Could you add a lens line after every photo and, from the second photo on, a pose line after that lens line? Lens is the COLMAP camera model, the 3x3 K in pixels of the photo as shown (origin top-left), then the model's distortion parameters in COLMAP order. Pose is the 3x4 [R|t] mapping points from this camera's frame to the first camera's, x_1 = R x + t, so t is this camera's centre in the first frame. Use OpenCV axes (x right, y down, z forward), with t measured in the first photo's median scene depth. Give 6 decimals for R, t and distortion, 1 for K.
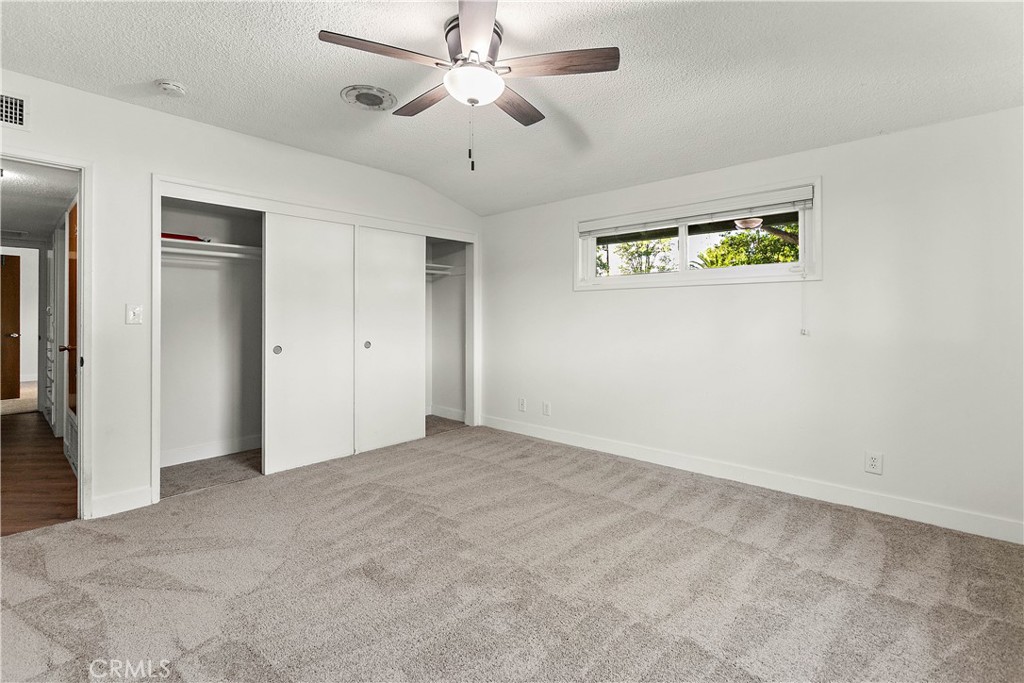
lens RADIAL K [[464.4, 0, 505.7], [0, 464.4, 319.4], [0, 0, 1]] dist [-0.001014, -0.000234]
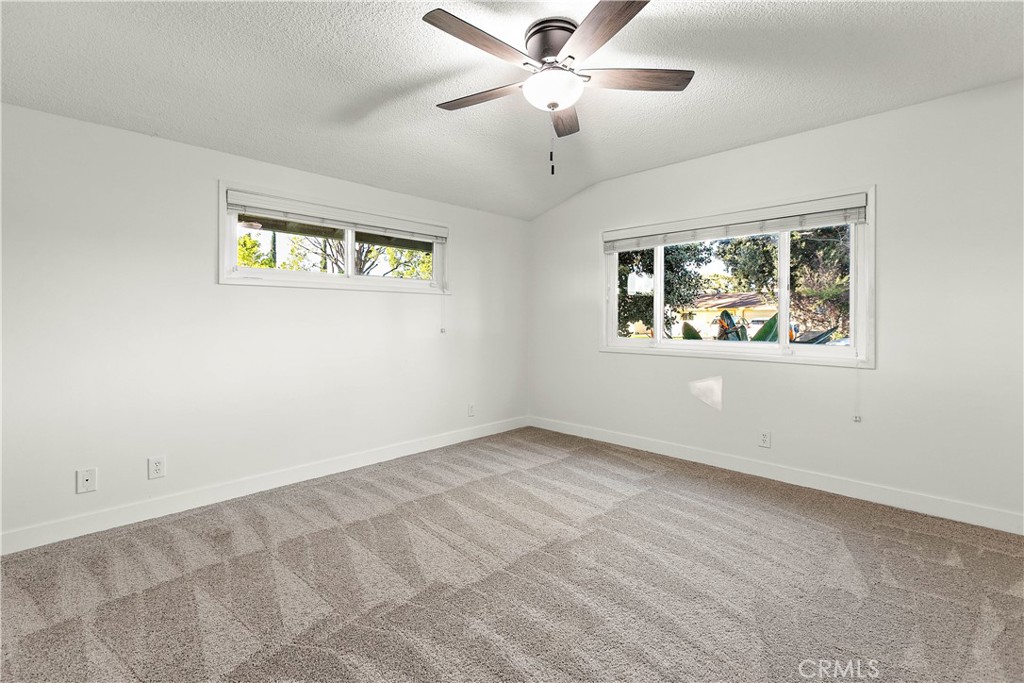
lens RADIAL K [[461.0, 0, 516.2], [0, 461.0, 329.7], [0, 0, 1]] dist [-0.001612, -0.000226]
pose [[0.028959, -0.020470, 0.999371, -0.752110], [0.005990, 0.999776, 0.020304, -0.004190], [-0.999563, 0.005398, 0.029075, 0.734367]]
